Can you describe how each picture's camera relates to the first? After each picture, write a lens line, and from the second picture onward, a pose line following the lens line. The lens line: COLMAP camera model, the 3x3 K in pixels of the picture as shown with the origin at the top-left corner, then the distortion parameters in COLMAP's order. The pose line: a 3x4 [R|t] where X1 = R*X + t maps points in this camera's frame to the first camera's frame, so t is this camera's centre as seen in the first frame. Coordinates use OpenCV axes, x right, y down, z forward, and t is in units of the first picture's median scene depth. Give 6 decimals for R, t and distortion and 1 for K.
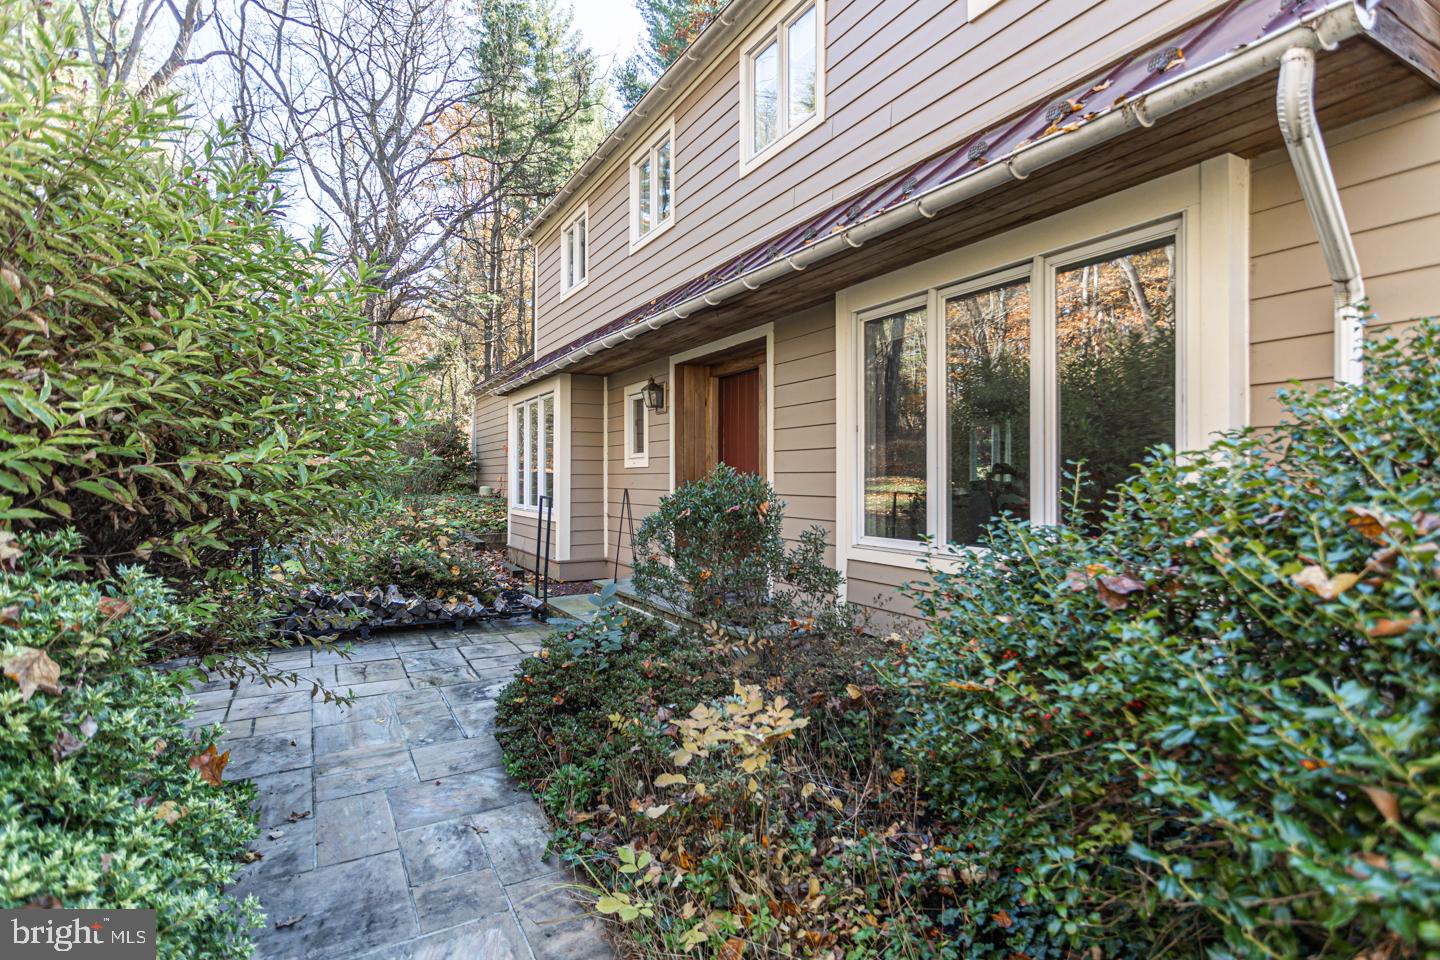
lens RADIAL K [[689.9, 0, 720.9], [0, 689.9, 479.0], [0, 0, 1]] dist [-0.006591, 0.002273]
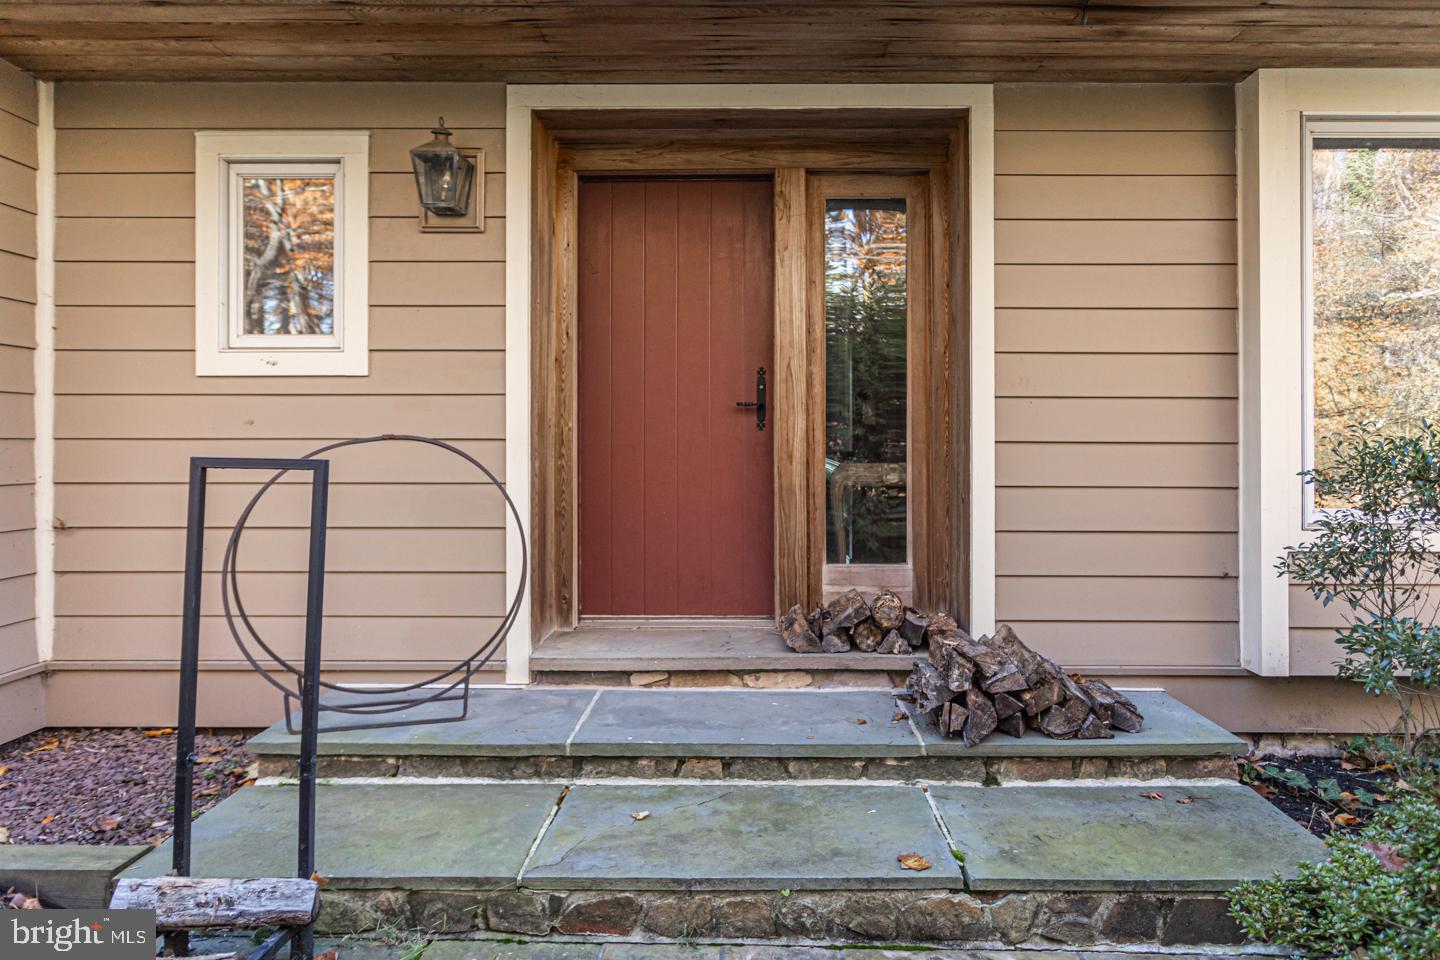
lens RADIAL K [[955.2, 0, 719.9], [0, 955.2, 474.9], [0, 0, 1]] dist [0.007702, 0.001584]
pose [[0.512431, 0.000056, 0.858728, -0.455088], [0.005276, 0.999981, -0.003213, 0.038860], [-0.858712, 0.006177, 0.512421, 0.612002]]
